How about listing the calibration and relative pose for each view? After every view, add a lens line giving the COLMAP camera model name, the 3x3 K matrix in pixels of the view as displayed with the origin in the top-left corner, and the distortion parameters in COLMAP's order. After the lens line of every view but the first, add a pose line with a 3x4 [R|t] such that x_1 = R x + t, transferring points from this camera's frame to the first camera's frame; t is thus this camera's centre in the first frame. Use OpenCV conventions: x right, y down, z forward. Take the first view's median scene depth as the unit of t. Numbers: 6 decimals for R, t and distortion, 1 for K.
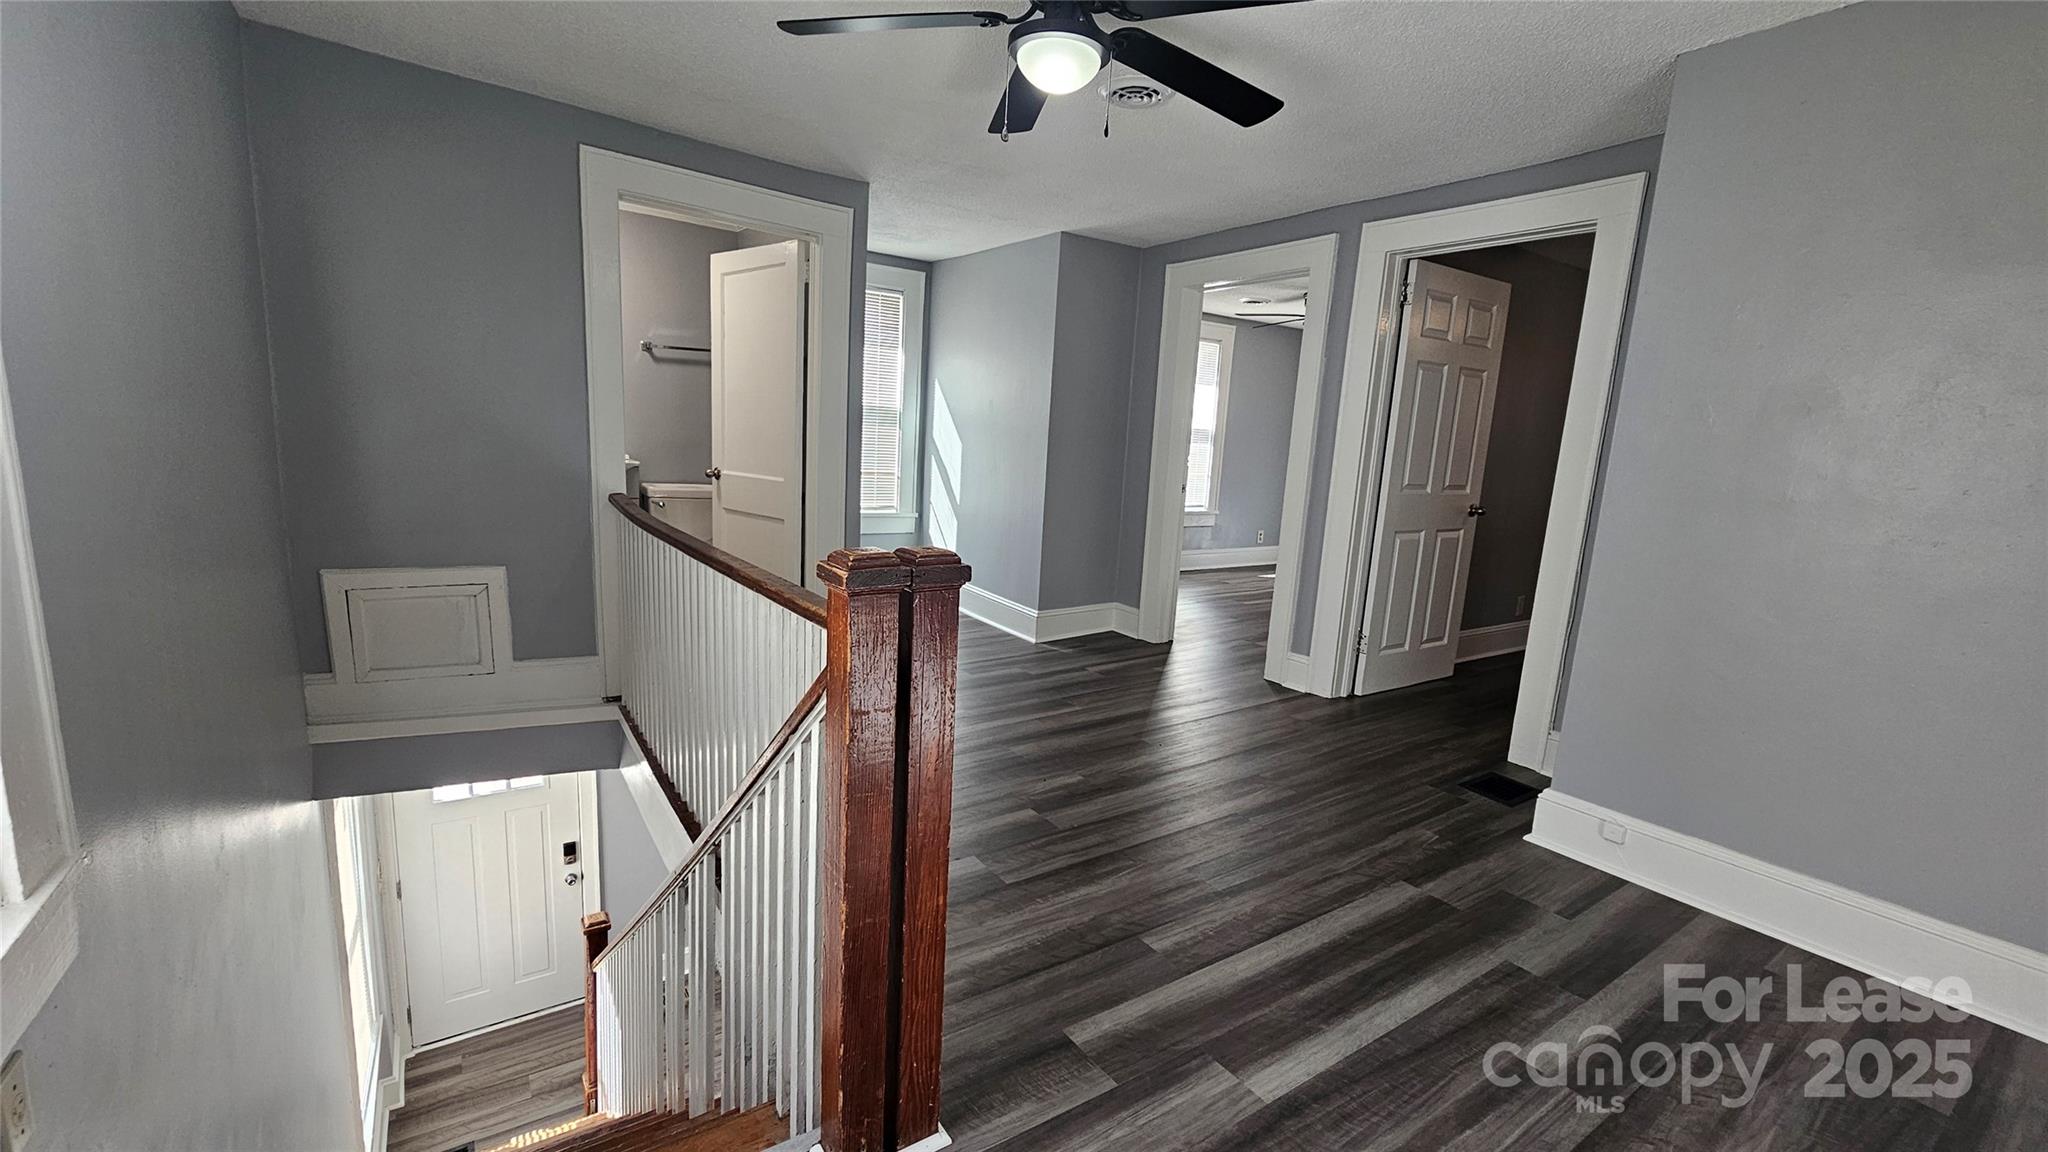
lens RADIAL K [[837.8, 0, 1017.2], [0, 837.8, 578.9], [0, 0, 1]] dist [-0.008524, 0.000436]
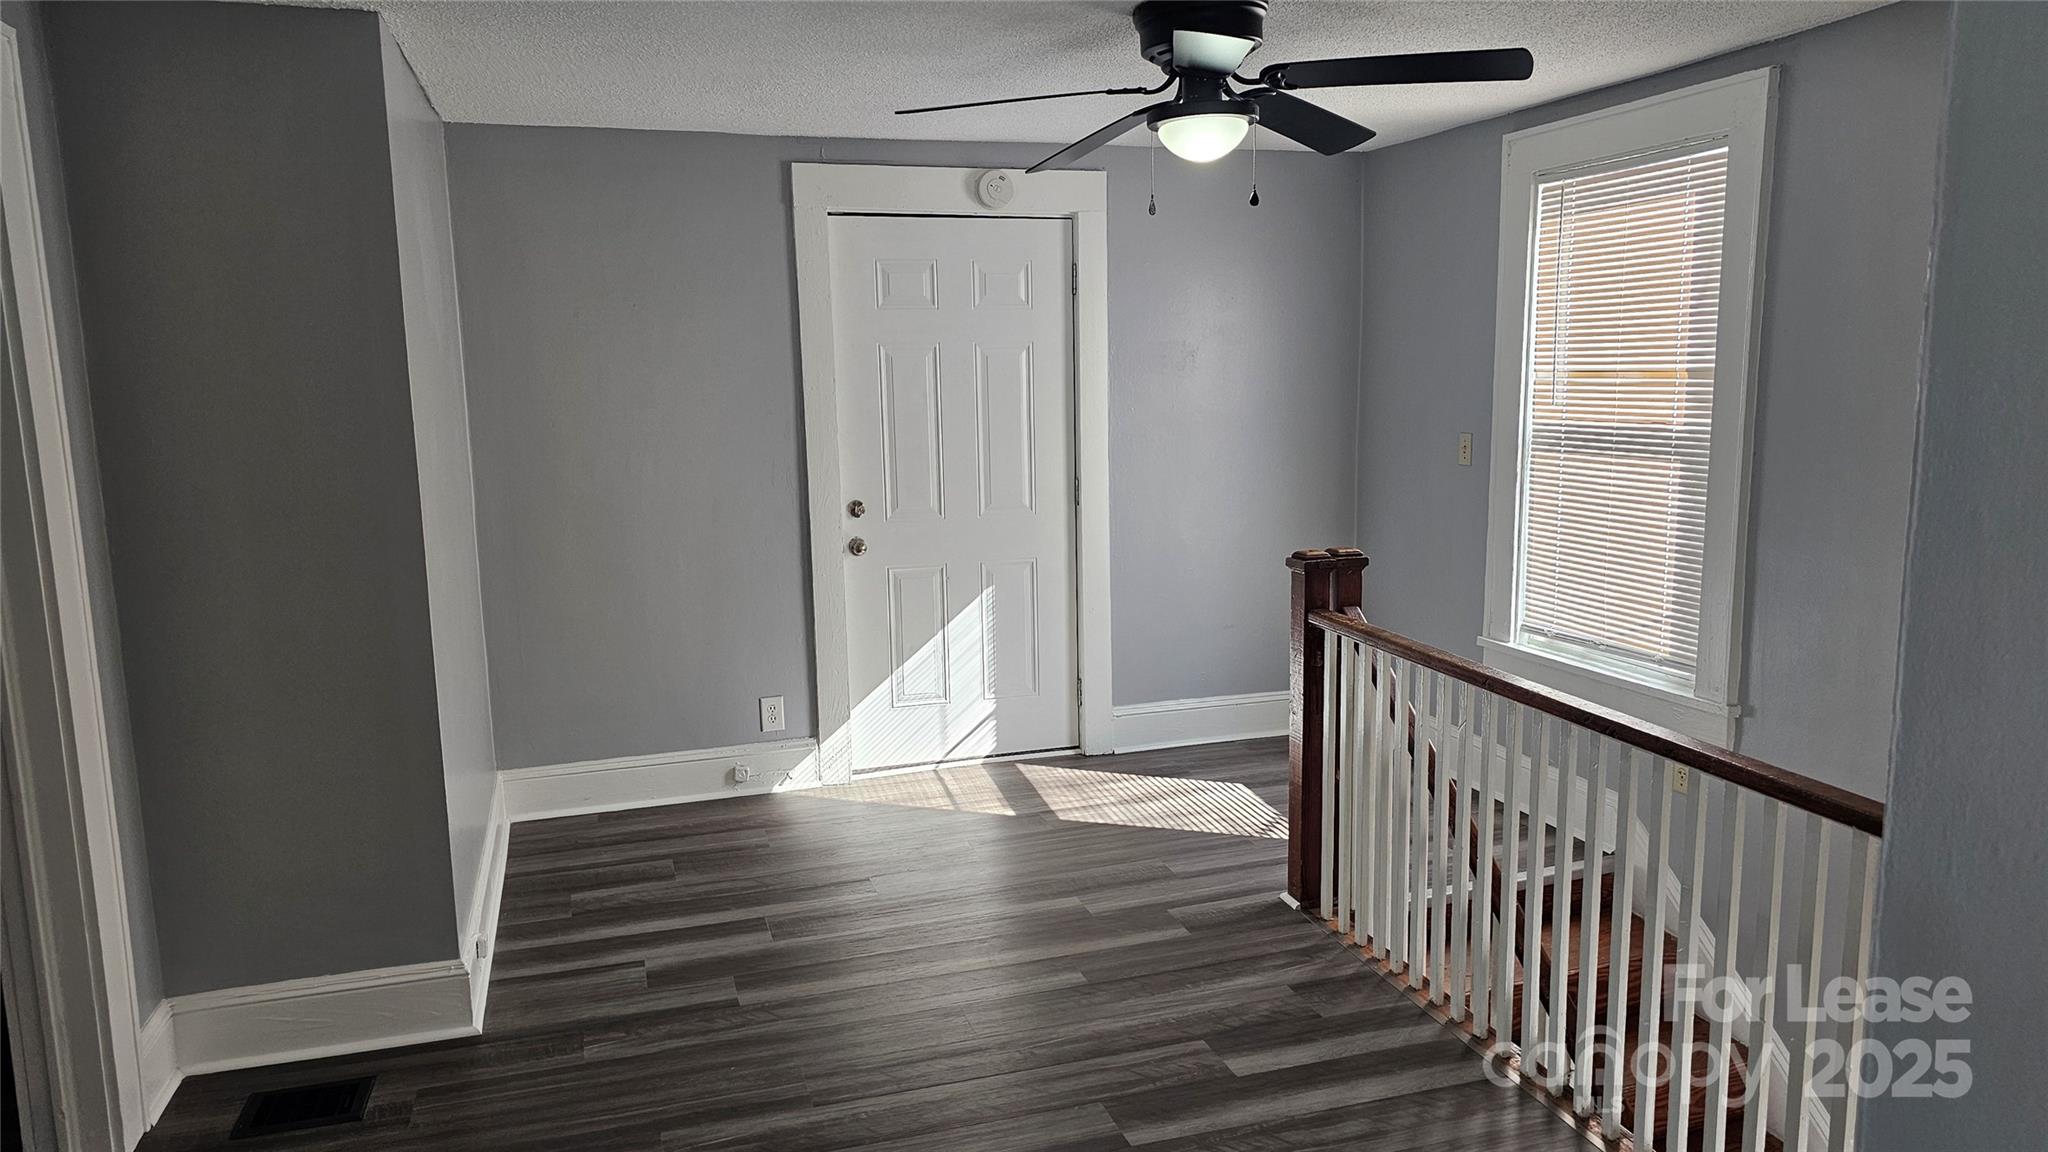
lens RADIAL K [[1377.1, 0, 1031.2], [0, 1377.1, 582.3], [0, 0, 1]] dist [0.053339, -0.051436]
pose [[-0.958887, -0.076177, 0.273371, -0.177337], [0.021532, 0.940993, 0.337741, -0.505747], [-0.282969, 0.329742, -0.900666, 1.985206]]
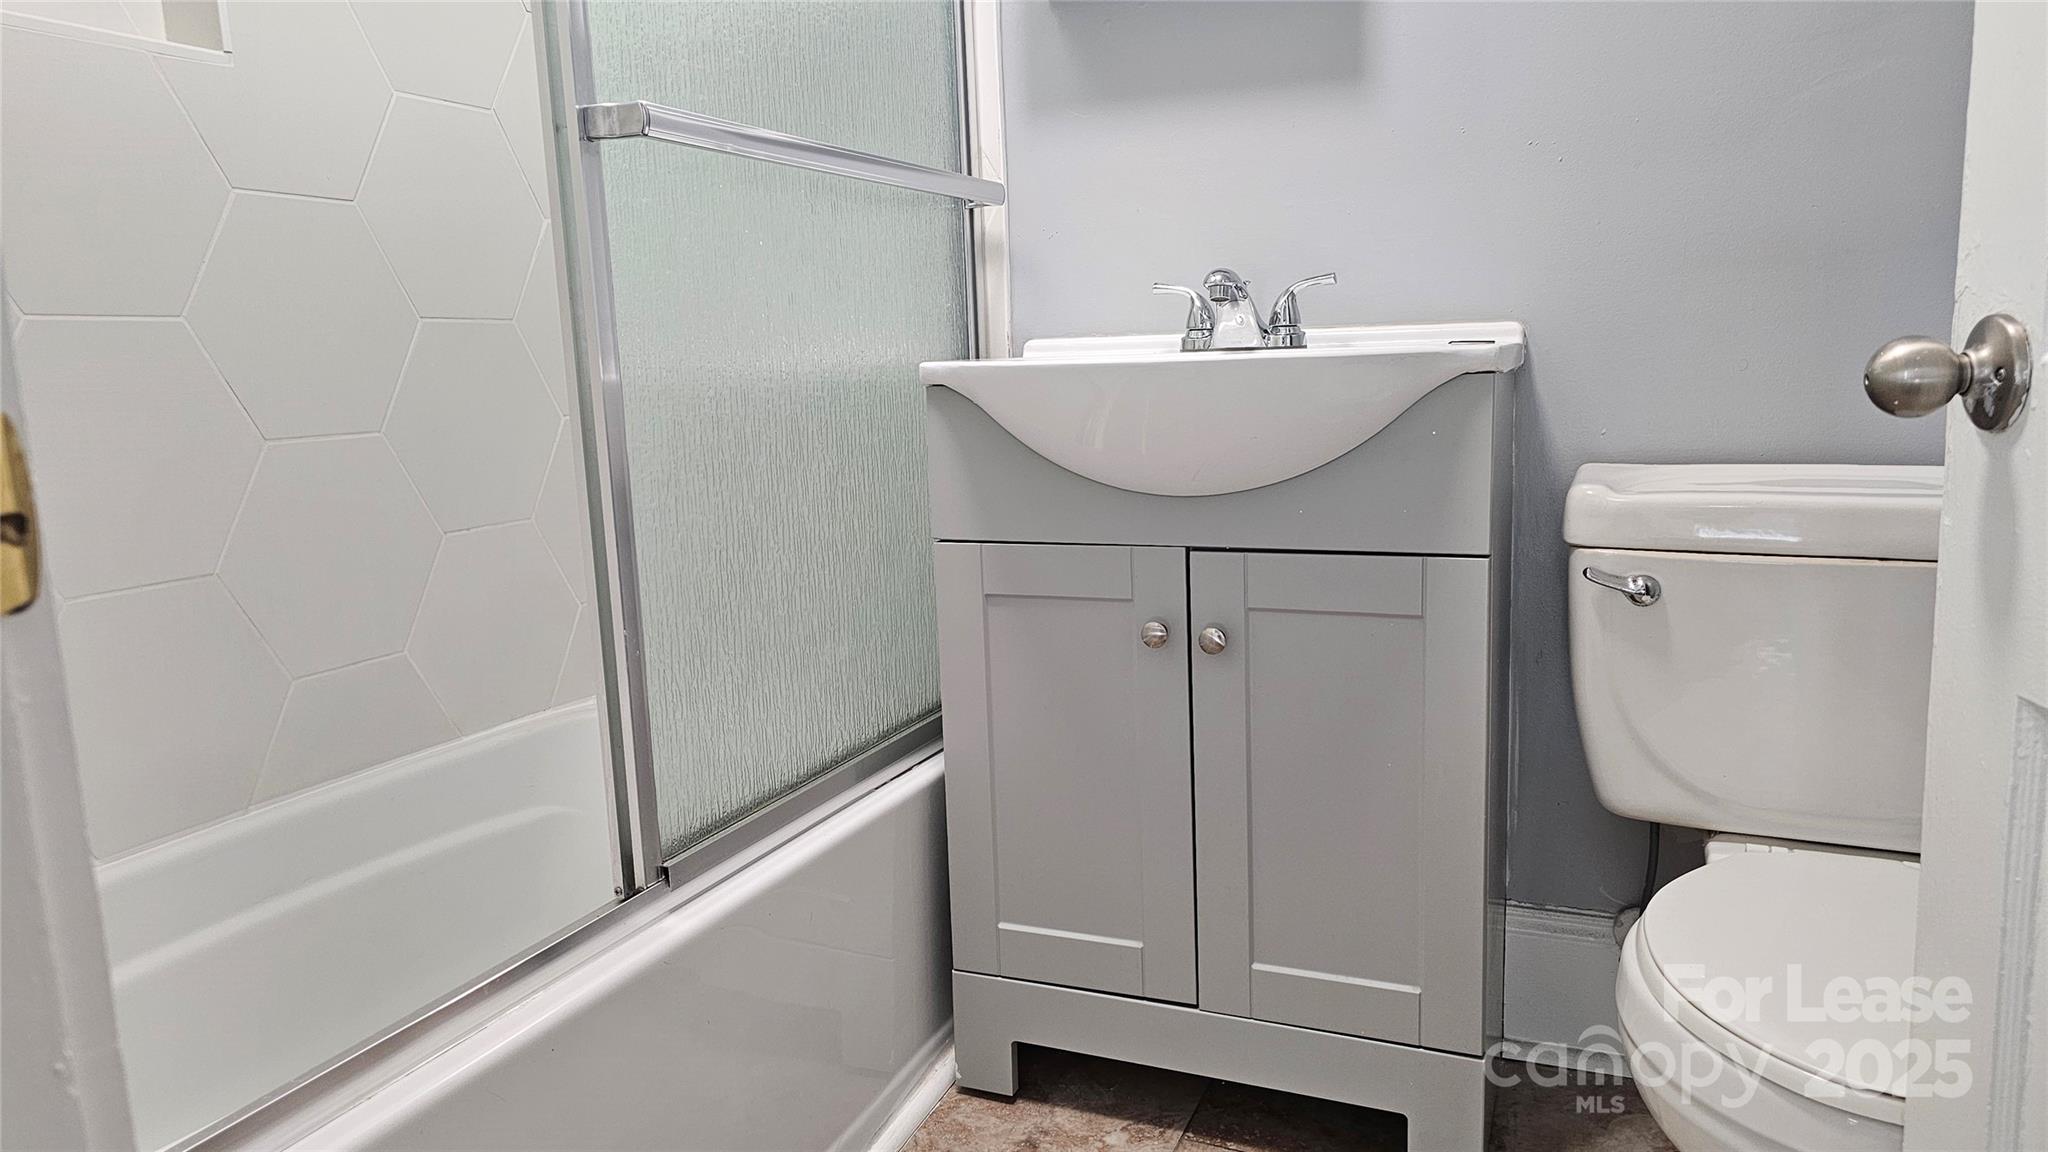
lens RADIAL K [[1372.9, 0, 1025.3], [0, 1372.9, 565.5], [0, 0, 1]] dist [0.029782, -0.001583]
pose [[0.547671, 0.048338, -0.835297, -0.486375], [-0.086398, 0.996260, 0.001005, -0.159067], [0.832221, 0.071617, 0.549799, 1.425181]]
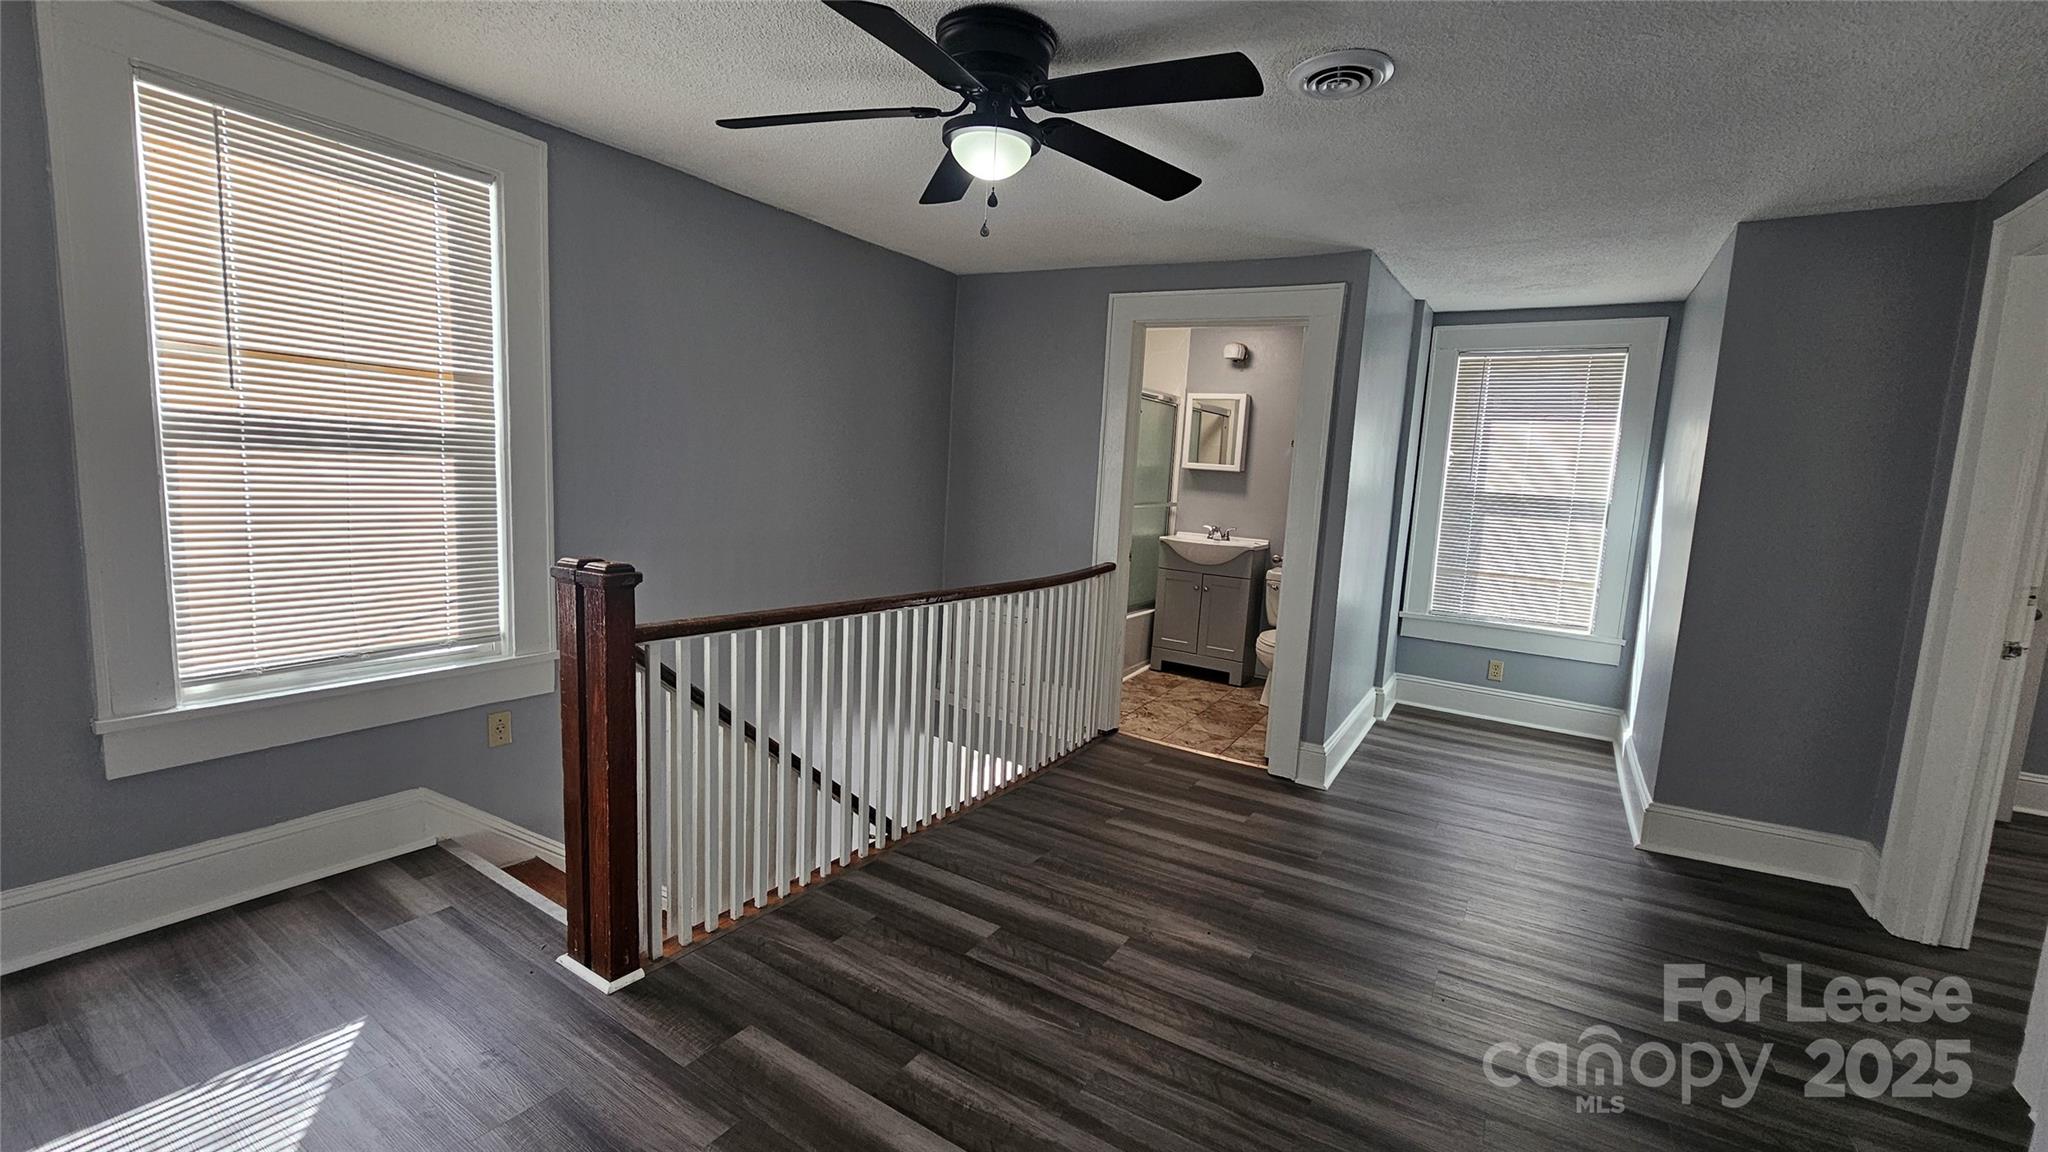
lens RADIAL K [[837.8, 0, 1017.2], [0, 837.8, 578.9], [0, 0, 1]] dist [-0.008524, 0.000436]
pose [[0.400468, 0.078335, -0.912956, 0.798363], [-0.193337, 0.981132, -0.000622, -0.069777], [0.895682, 0.176757, 0.408057, 0.531363]]
